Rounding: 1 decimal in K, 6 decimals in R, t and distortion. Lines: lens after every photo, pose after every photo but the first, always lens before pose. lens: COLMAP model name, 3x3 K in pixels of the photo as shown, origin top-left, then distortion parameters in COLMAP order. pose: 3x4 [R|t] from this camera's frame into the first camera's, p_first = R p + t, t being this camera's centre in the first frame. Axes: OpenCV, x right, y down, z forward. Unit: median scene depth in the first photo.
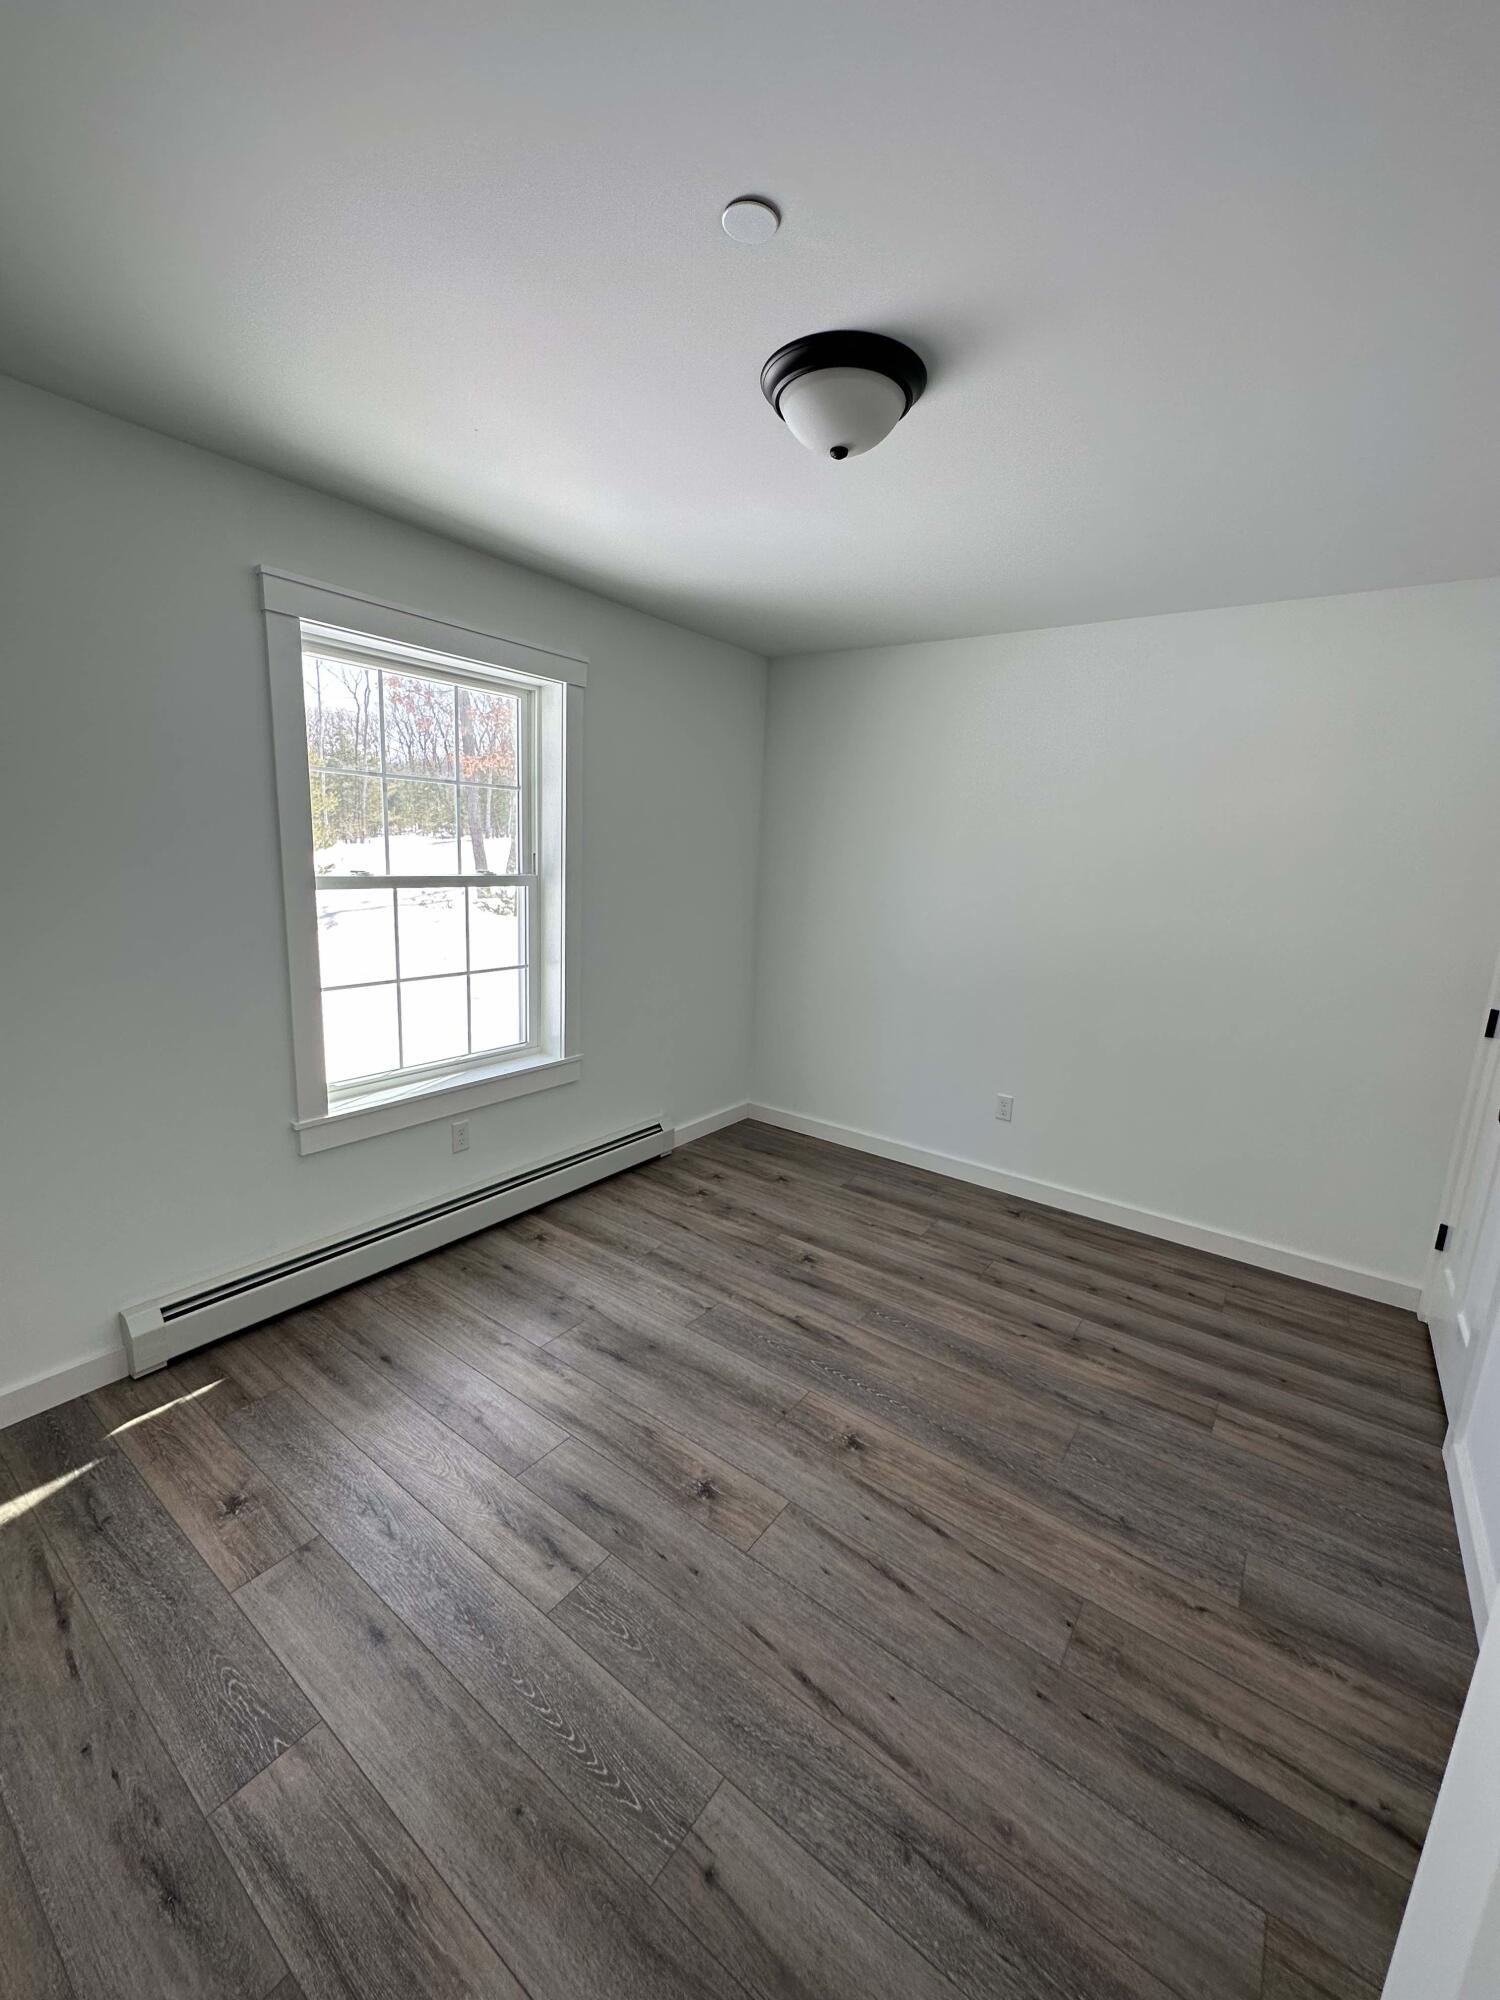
lens RADIAL K [[797.4, 0, 741.5], [0, 797.4, 1003.1], [0, 0, 1]] dist [-0.000552, 0.000807]
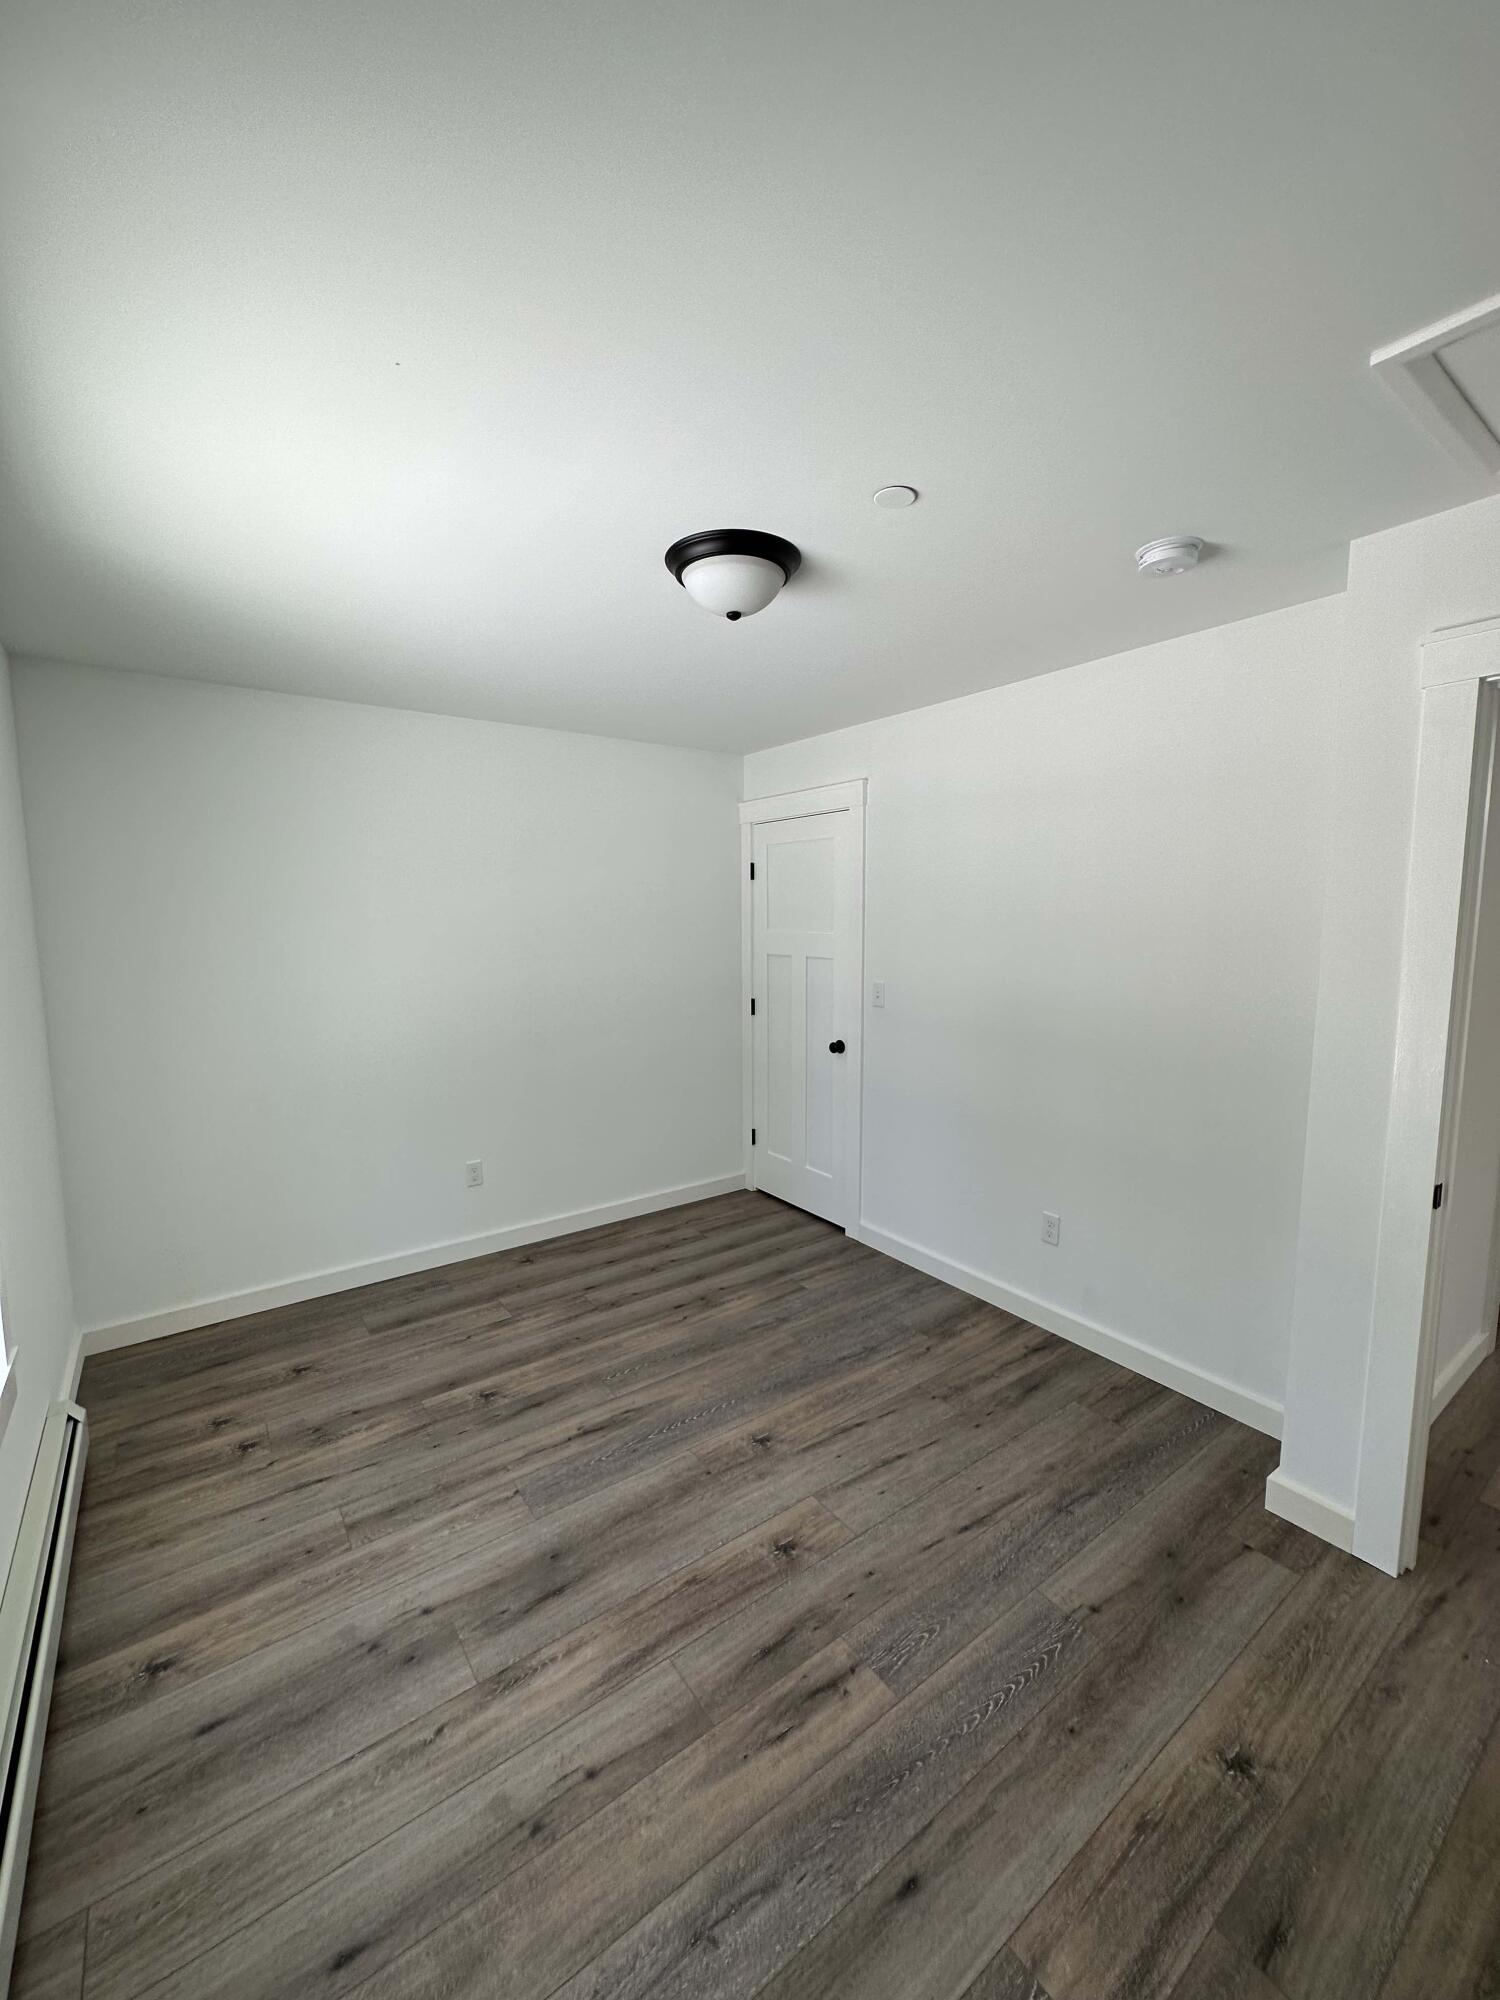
lens RADIAL K [[797.4, 0, 741.5], [0, 797.4, 1003.1], [0, 0, 1]] dist [-0.000552, 0.000807]
pose [[0.301994, -0.153655, 0.940845, -0.806413], [0.205910, 0.974142, 0.092999, -0.175061], [-0.930806, 0.165644, 0.325824, 0.500712]]
